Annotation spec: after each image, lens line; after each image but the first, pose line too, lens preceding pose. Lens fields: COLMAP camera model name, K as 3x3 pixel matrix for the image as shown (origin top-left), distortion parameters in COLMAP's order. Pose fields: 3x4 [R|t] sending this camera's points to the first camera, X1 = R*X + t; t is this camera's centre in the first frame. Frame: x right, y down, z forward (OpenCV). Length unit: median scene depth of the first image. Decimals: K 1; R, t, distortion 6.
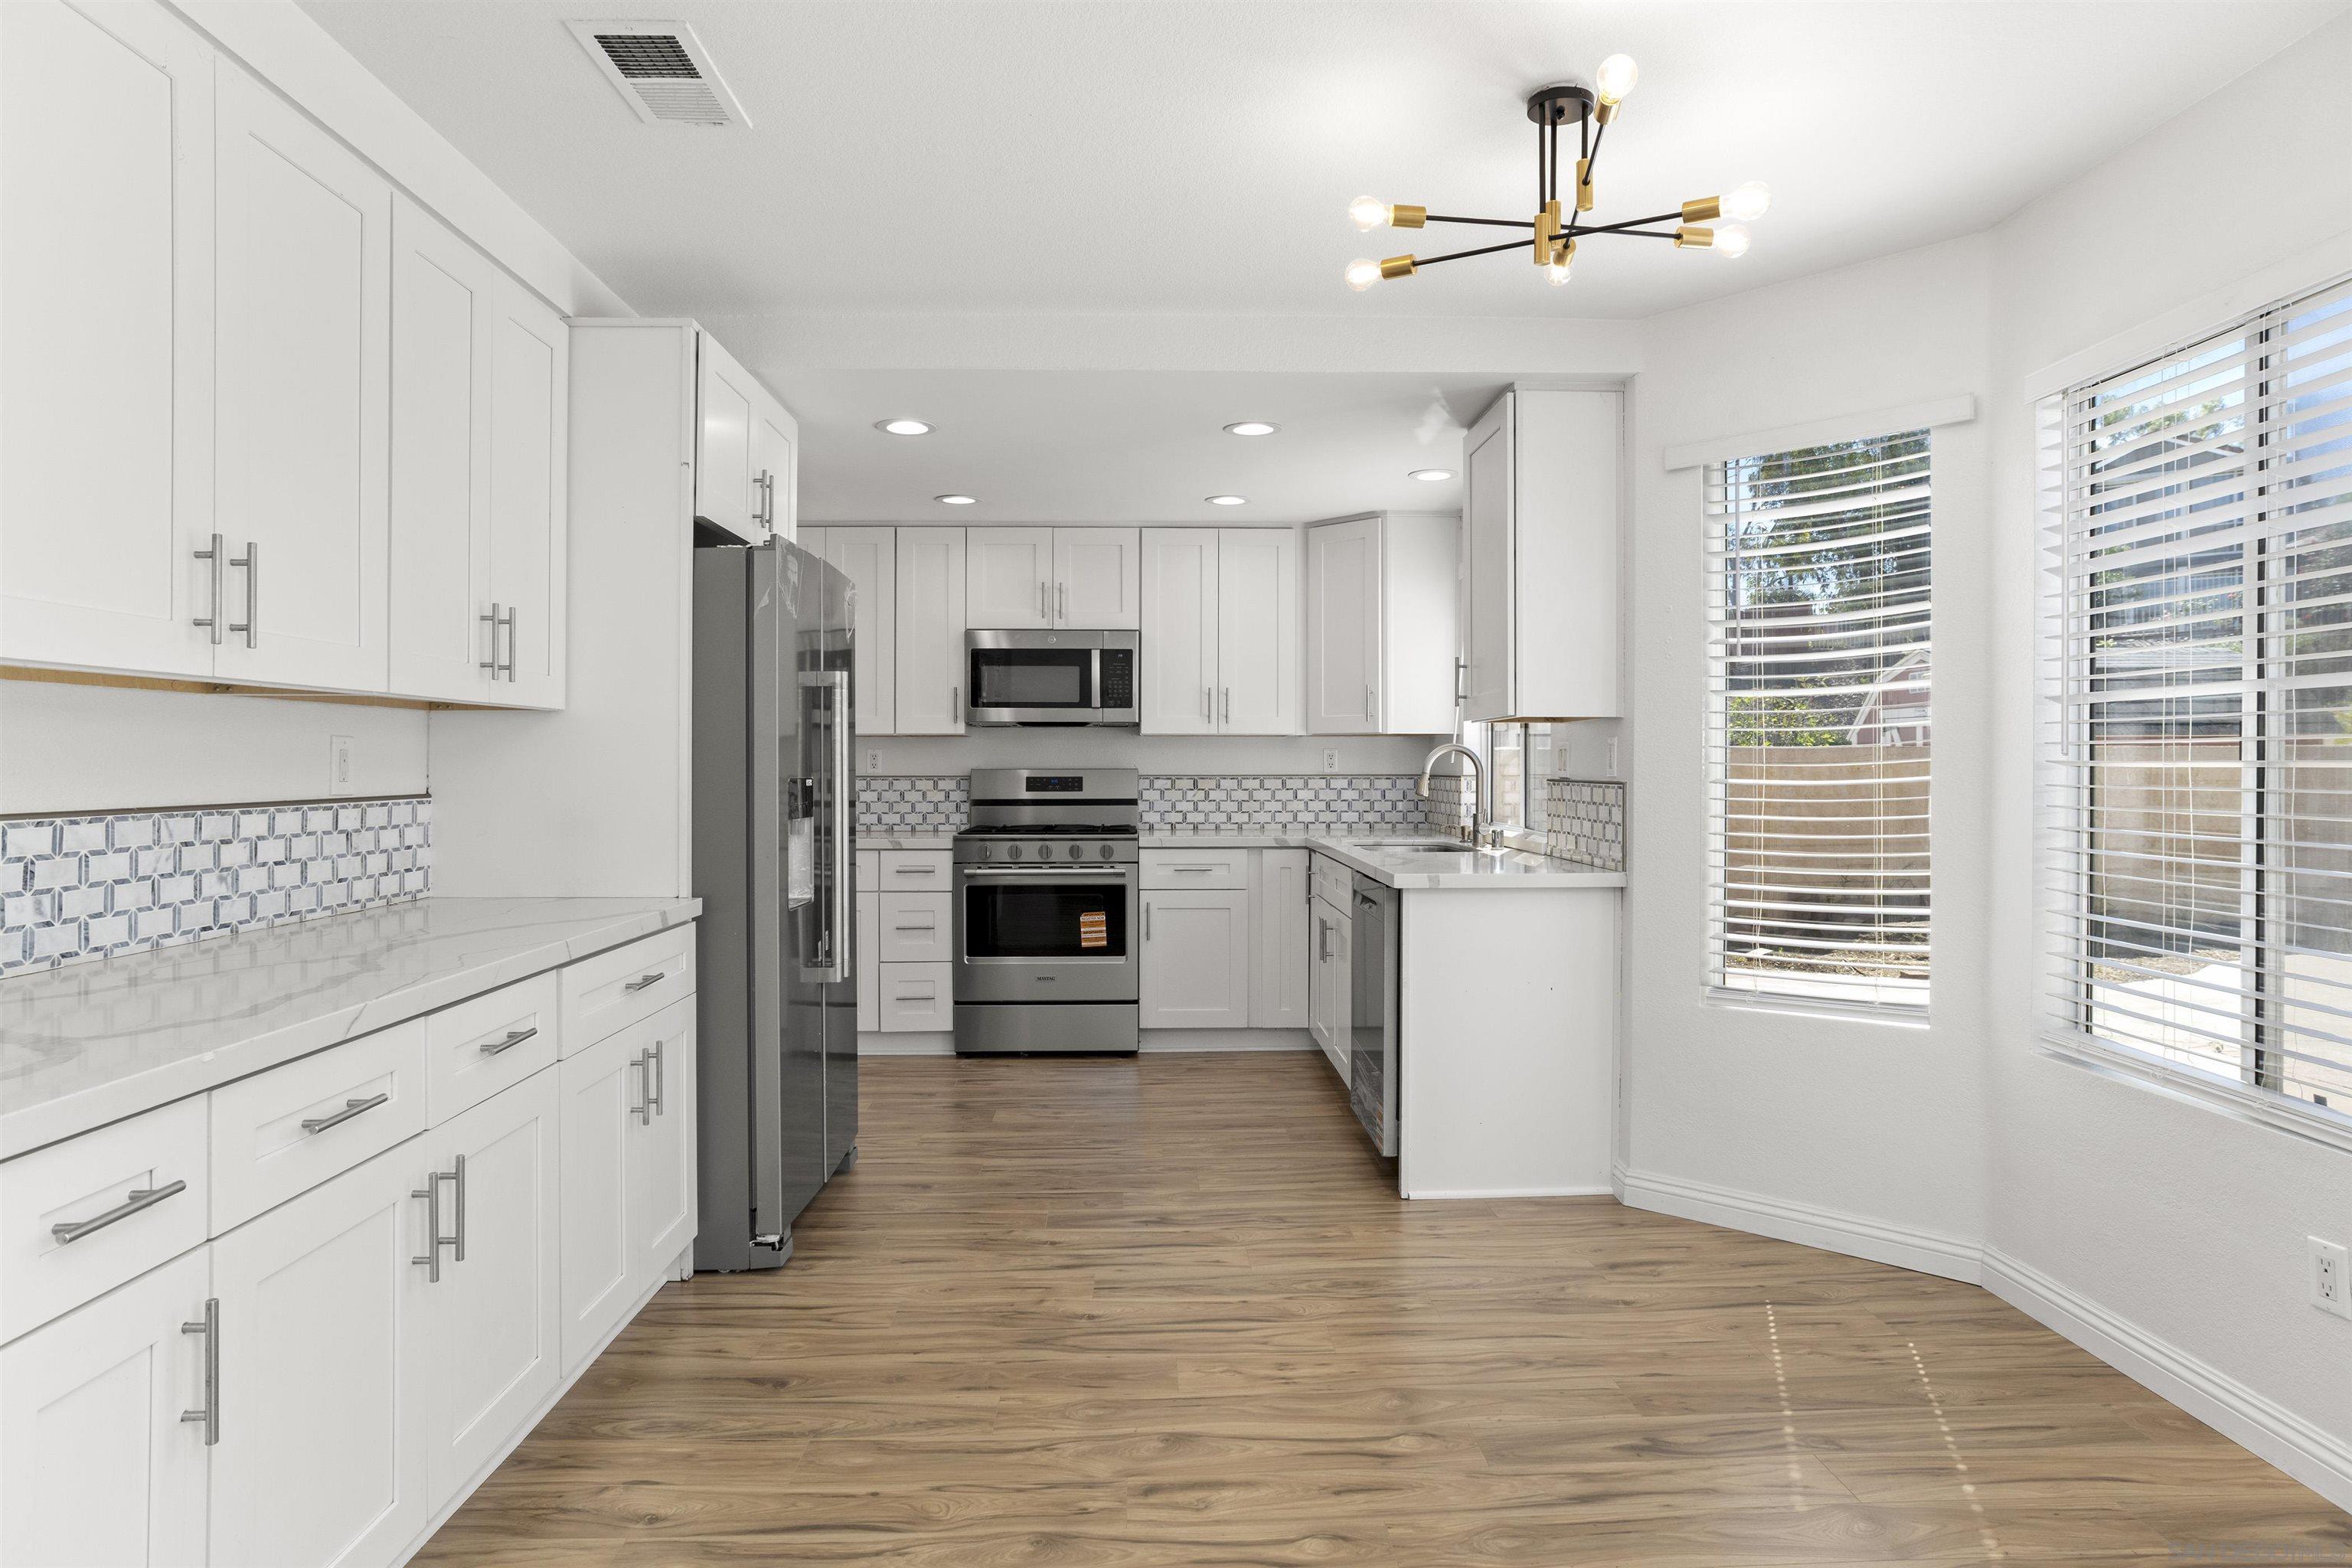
lens RADIAL K [[1346.8, 0, 1179.6], [0, 1346.8, 755.7], [0, 0, 1]] dist [-0.043761, 0.033426]
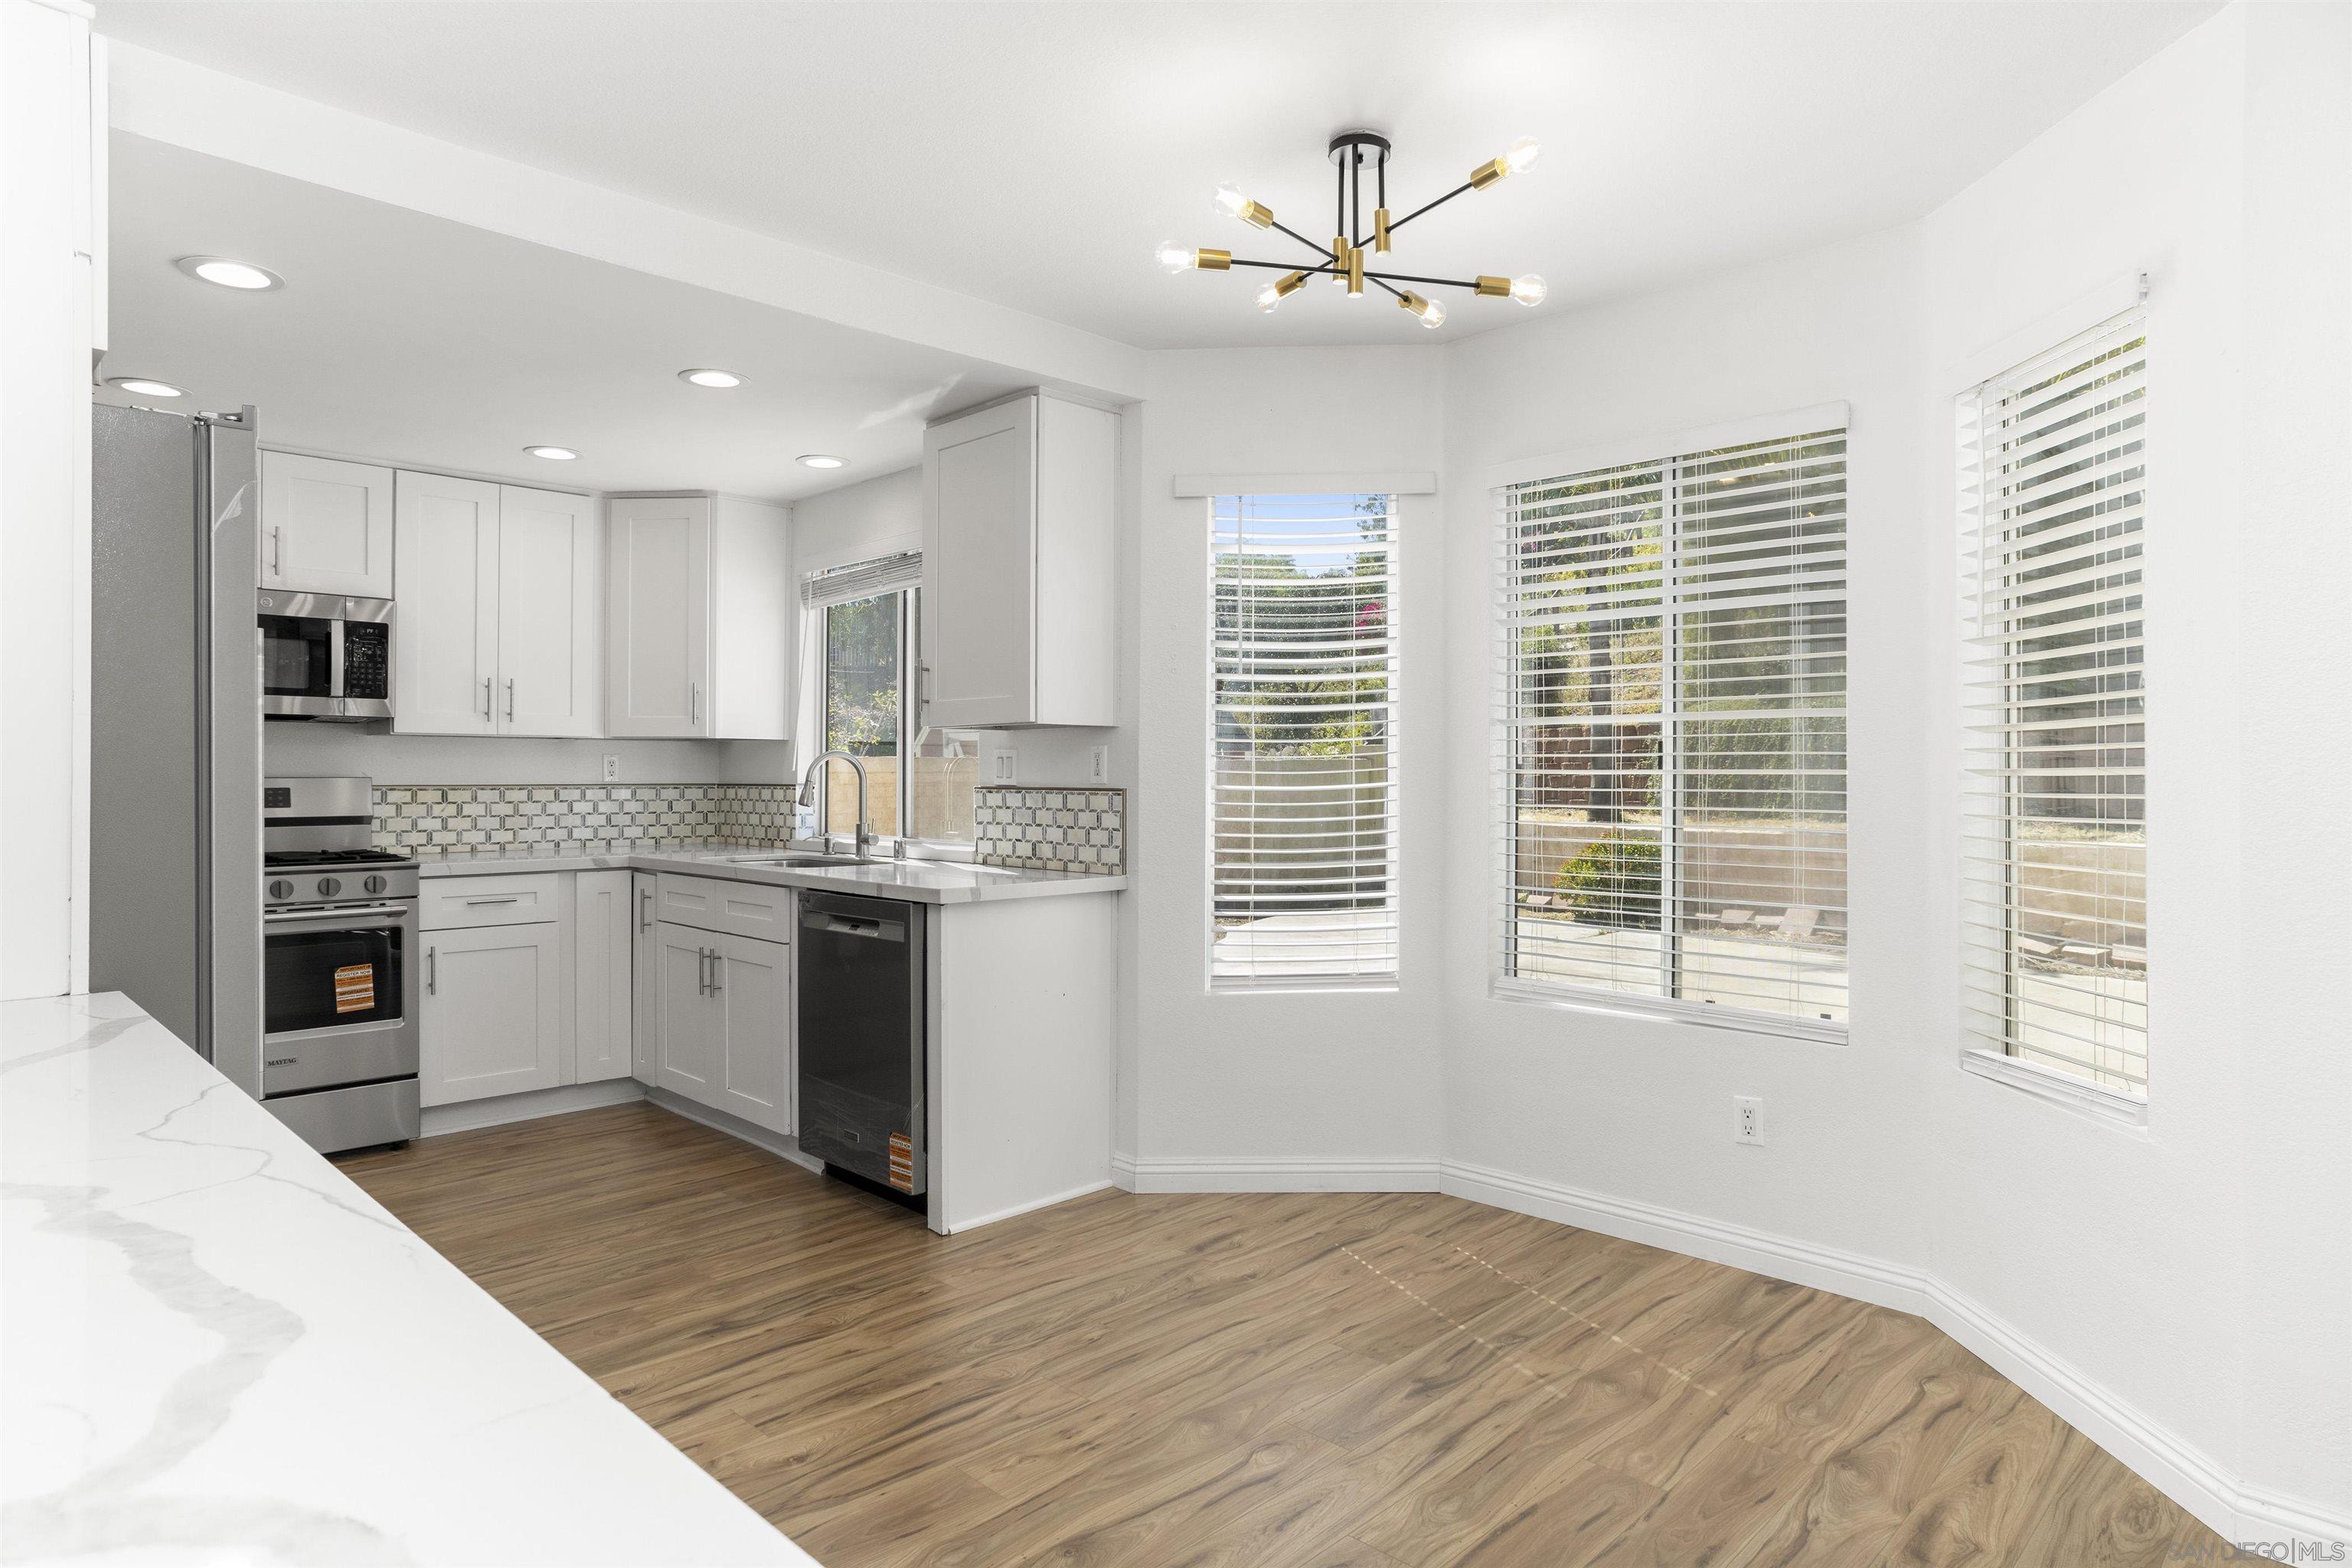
lens RADIAL K [[1346.8, 0, 1159.3], [0, 1346.8, 764.2], [0, 0, 1]] dist [-0.043761, 0.033426]
pose [[0.734274, 0.005522, 0.678830, -0.373444], [-0.005241, 0.999983, -0.002465, 0.002967], [-0.678833, -0.001747, 0.734291, 0.220026]]
